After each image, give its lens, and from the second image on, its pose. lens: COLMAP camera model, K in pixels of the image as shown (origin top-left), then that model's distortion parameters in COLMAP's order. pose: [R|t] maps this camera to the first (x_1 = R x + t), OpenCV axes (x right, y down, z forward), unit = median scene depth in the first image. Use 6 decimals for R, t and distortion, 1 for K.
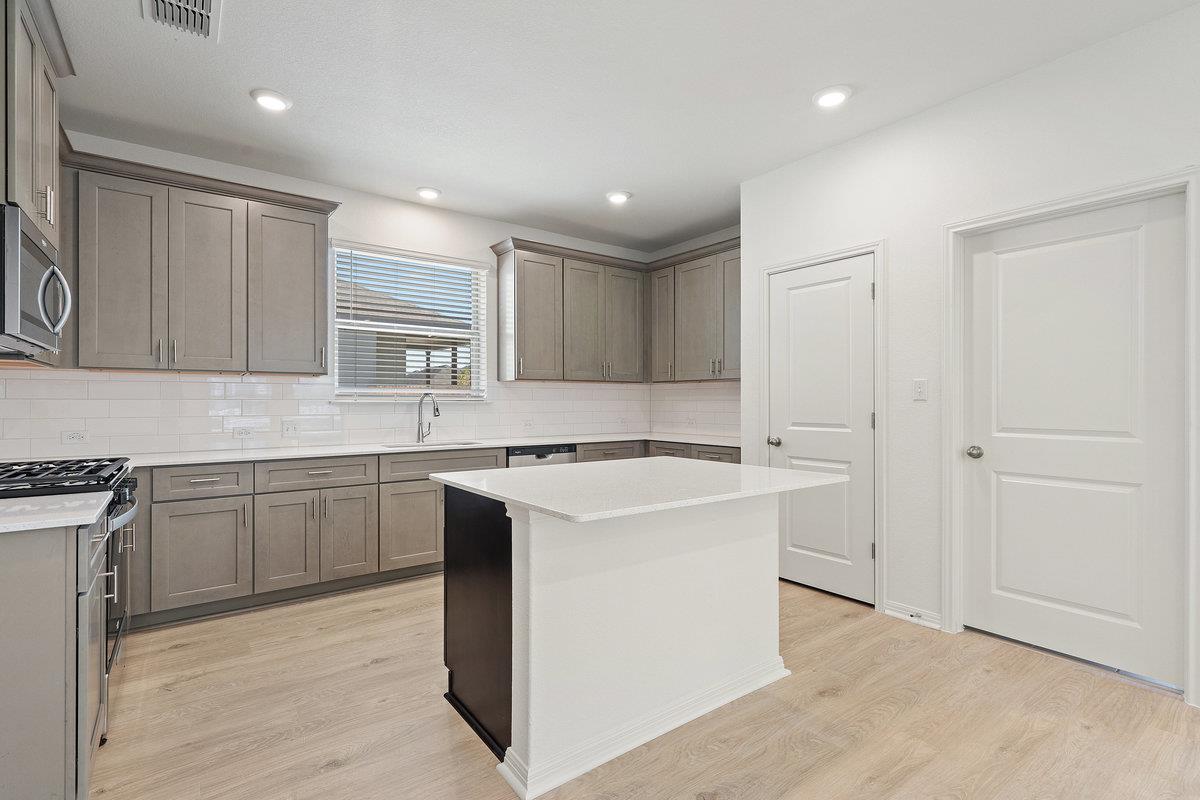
lens RADIAL K [[553.1, 0, 600.0], [0, 553.1, 400.0], [0, 0, 1]] dist [-0.000088, 0.000322]
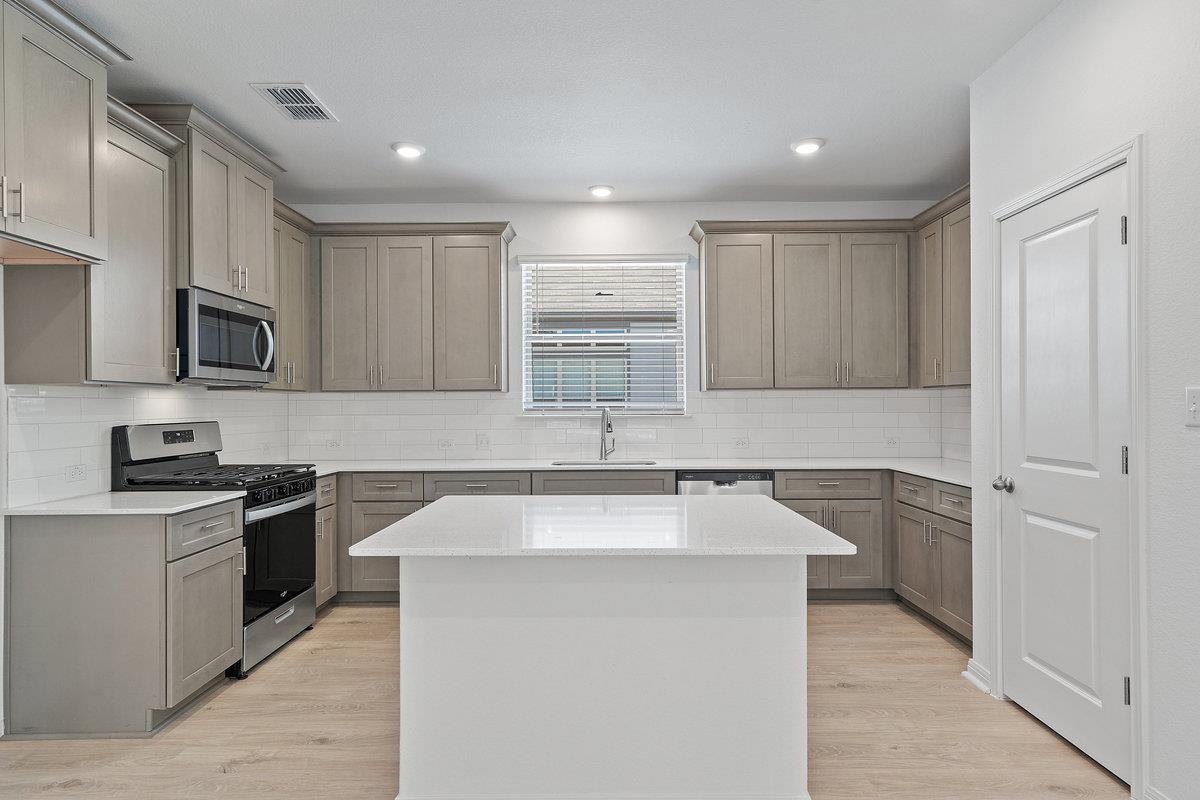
lens RADIAL K [[671.9, 0, 602.4], [0, 671.9, 403.3], [0, 0, 1]] dist [0.003100, -0.000110]
pose [[0.802873, -0.005796, -0.596122, 0.361502], [0.006535, 0.999978, -0.000921, -0.017777], [0.596115, -0.003156, 0.802893, 0.097678]]
